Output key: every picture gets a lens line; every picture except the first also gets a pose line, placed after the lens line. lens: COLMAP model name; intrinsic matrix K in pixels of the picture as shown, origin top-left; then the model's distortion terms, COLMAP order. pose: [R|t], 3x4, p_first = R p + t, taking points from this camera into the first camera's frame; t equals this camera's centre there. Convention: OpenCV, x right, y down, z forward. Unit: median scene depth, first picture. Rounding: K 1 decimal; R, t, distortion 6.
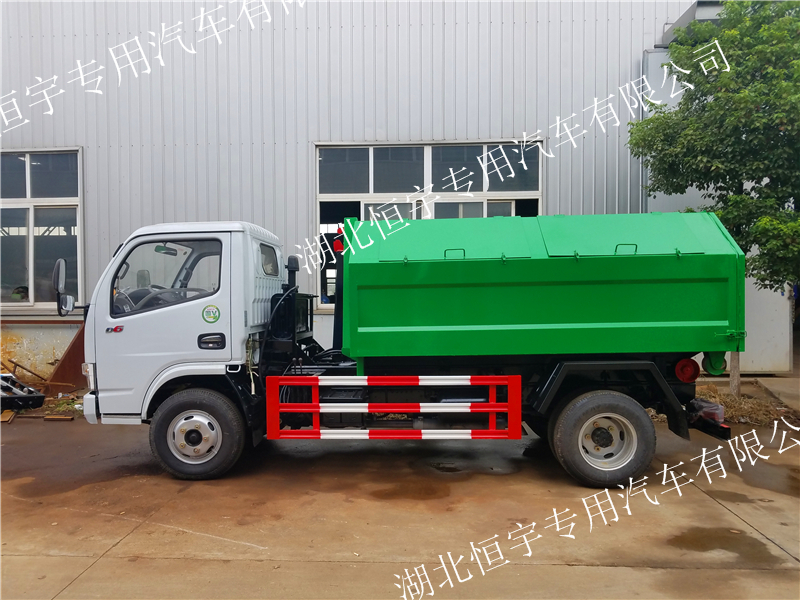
lens RADIAL K [[628.9, 0, 400.0], [0, 628.9, 300.0], [0, 0, 1]] dist [0.008170, -0.002436]
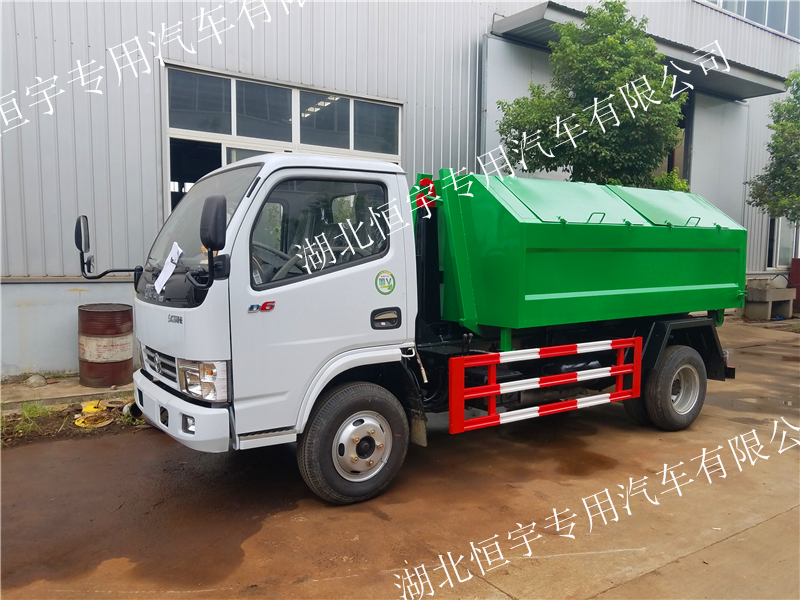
lens RADIAL K [[628.9, 0, 400.0], [0, 628.9, 300.0], [0, 0, 1]] dist [0.008170, -0.002436]
pose [[0.803719, -0.028320, 0.594334, -0.737582], [-0.005393, 0.998479, 0.054872, 0.001611], [-0.594984, -0.047307, 0.802344, 0.380576]]
